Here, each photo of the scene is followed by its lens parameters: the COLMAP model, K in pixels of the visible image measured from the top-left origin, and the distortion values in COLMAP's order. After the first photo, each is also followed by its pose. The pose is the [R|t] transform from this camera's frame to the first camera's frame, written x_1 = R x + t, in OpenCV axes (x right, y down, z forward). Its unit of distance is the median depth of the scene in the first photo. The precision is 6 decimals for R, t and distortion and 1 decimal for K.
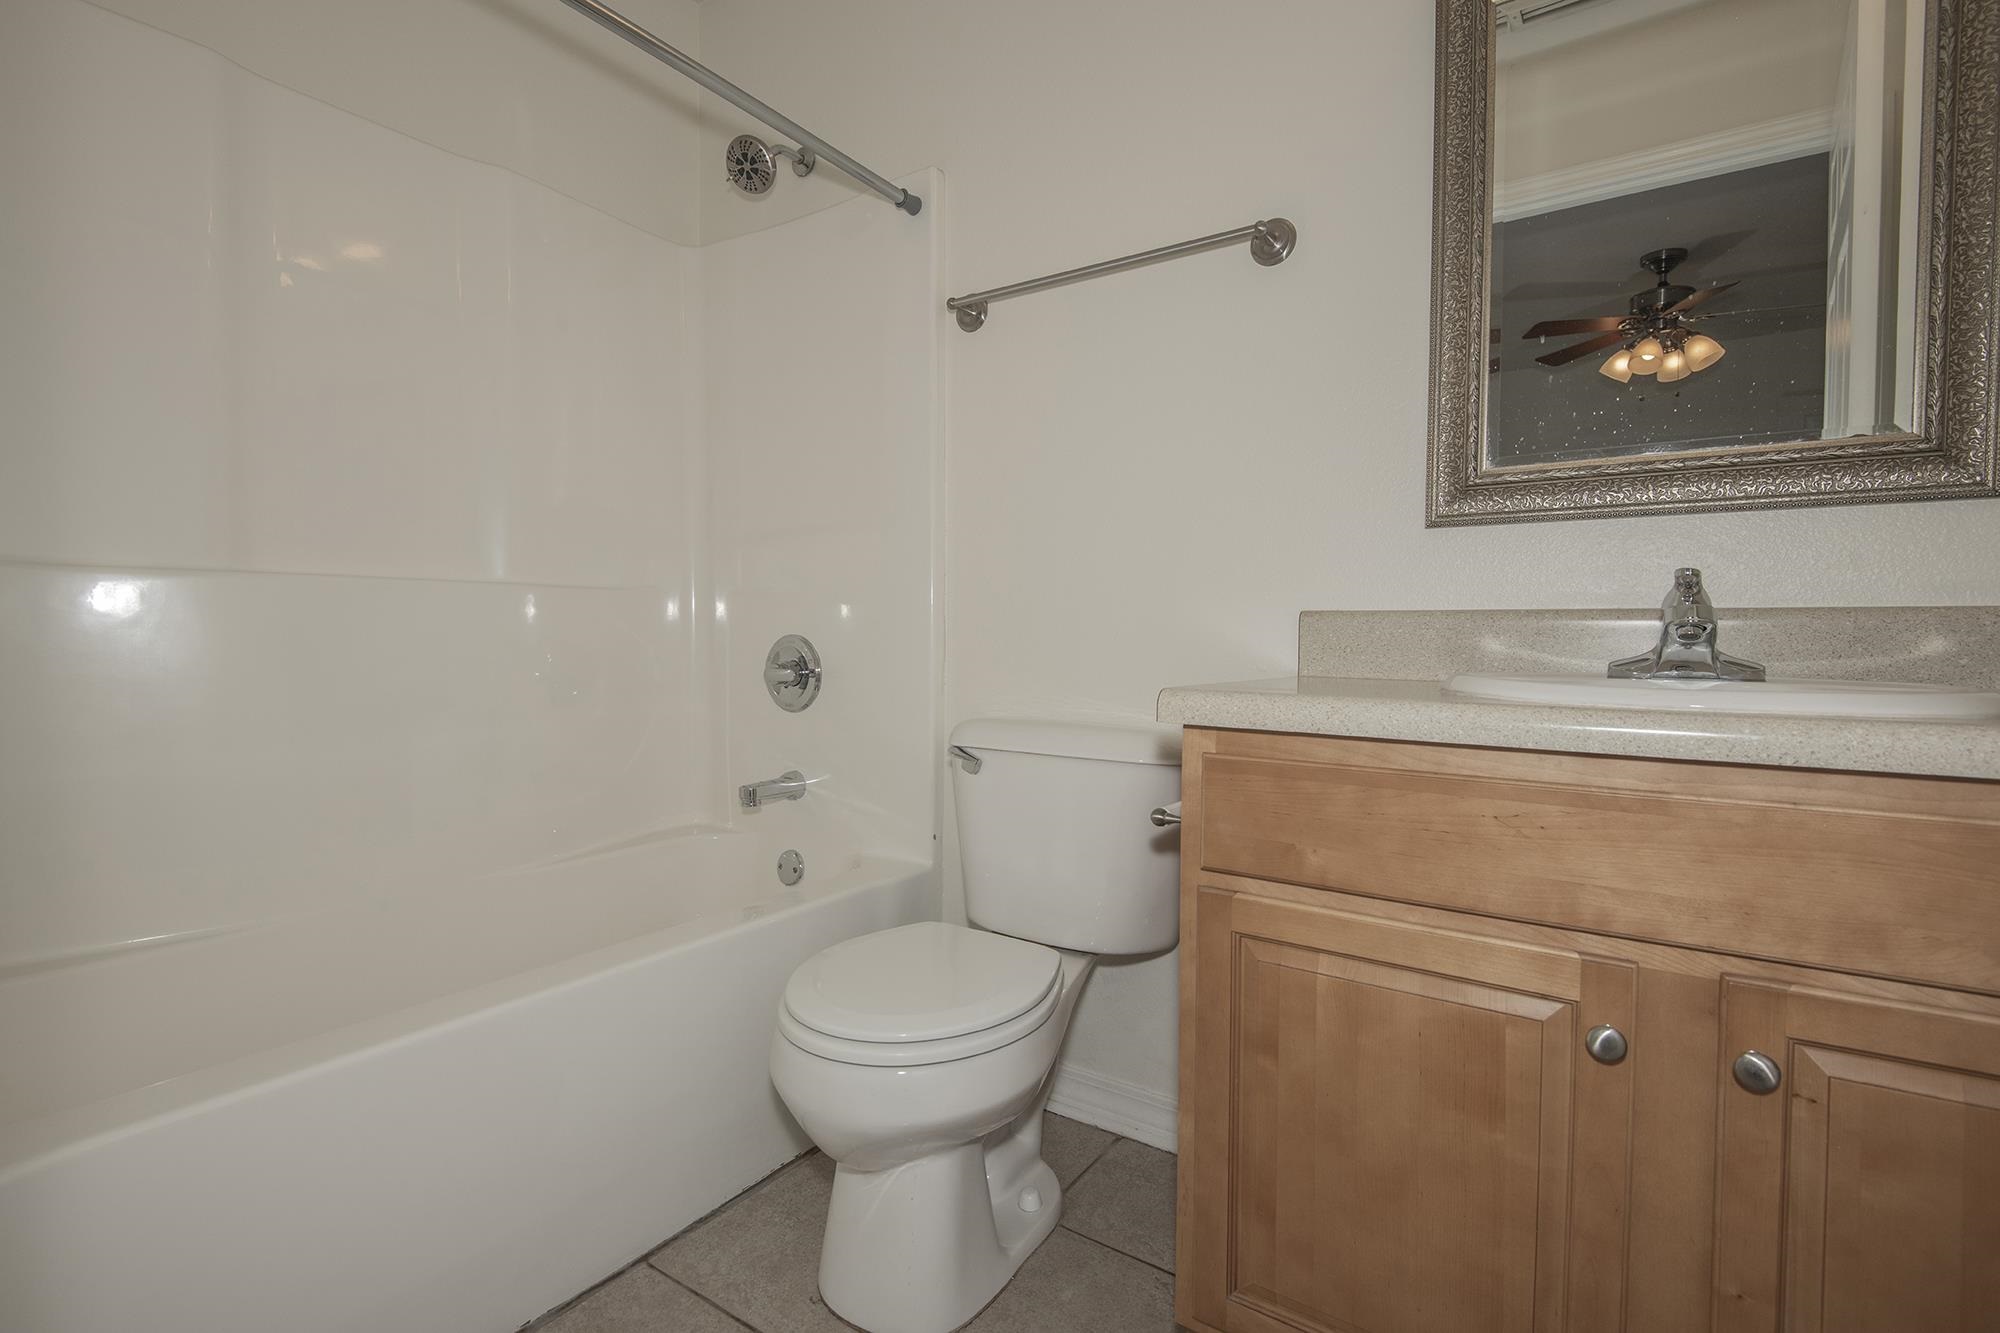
lens RADIAL K [[938.5, 0, 1004.3], [0, 938.5, 655.1], [0, 0, 1]] dist [-0.000955, -0.012432]
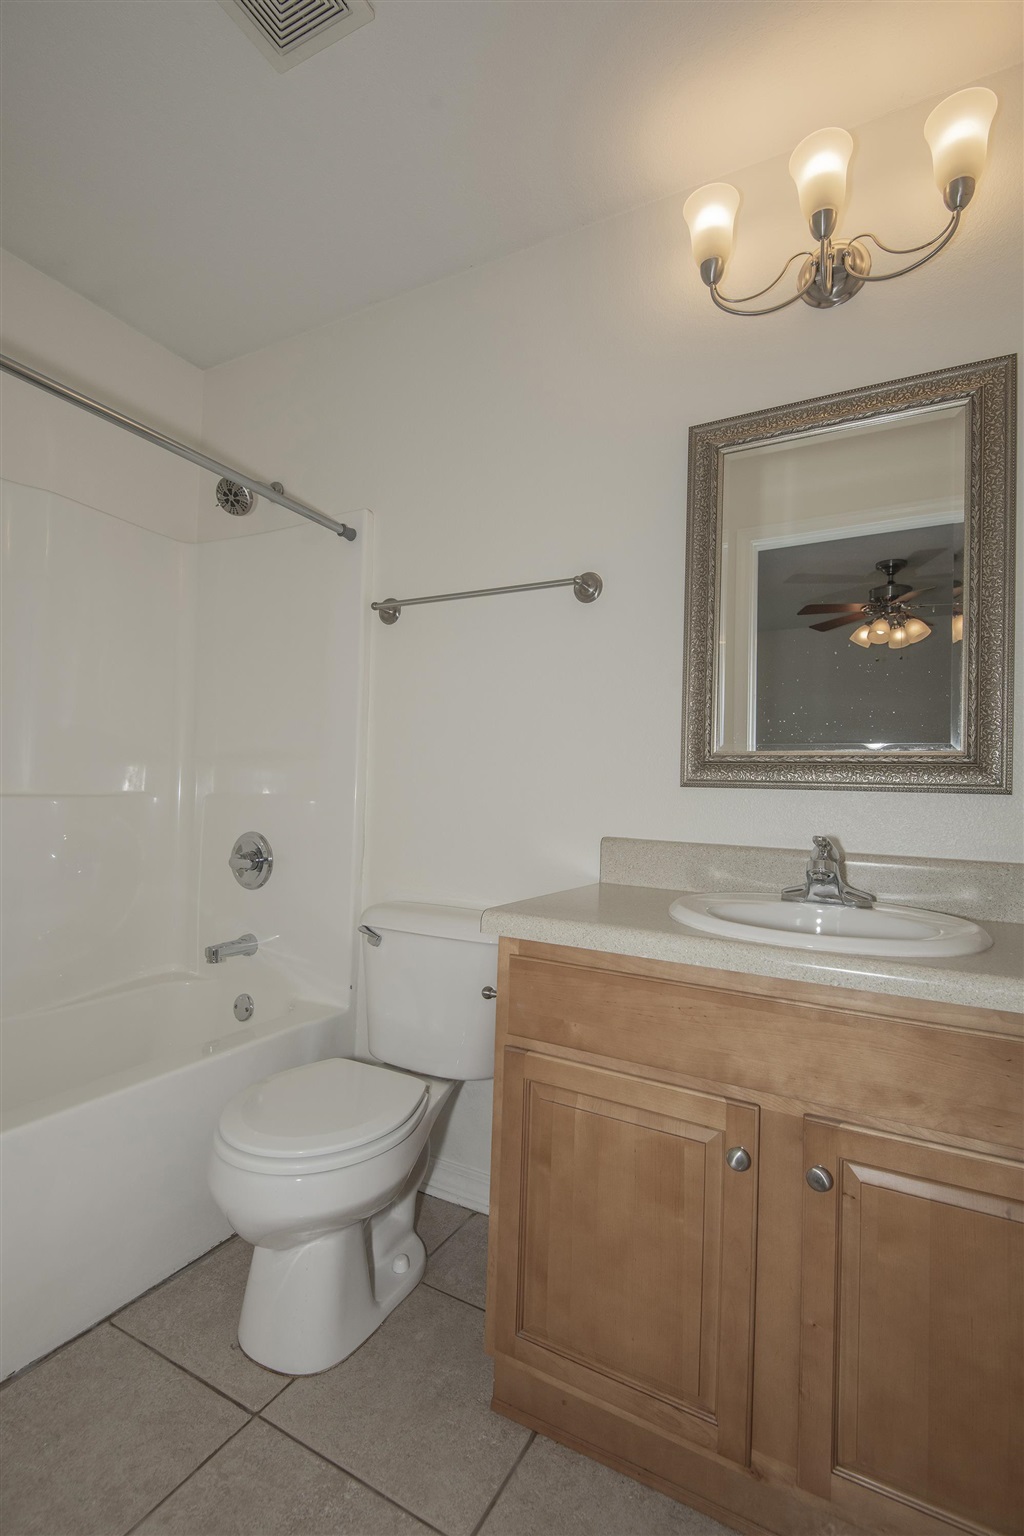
lens RADIAL K [[720.7, 0, 512.0], [0, 720.7, 768.0], [0, 0, 1]] dist [-0.000955, -0.012432]
pose [[0.995331, 0.025574, 0.093068, 0.079477], [-0.019793, 0.997848, -0.062513, -0.094282], [-0.094466, 0.060379, 0.993695, -0.123508]]
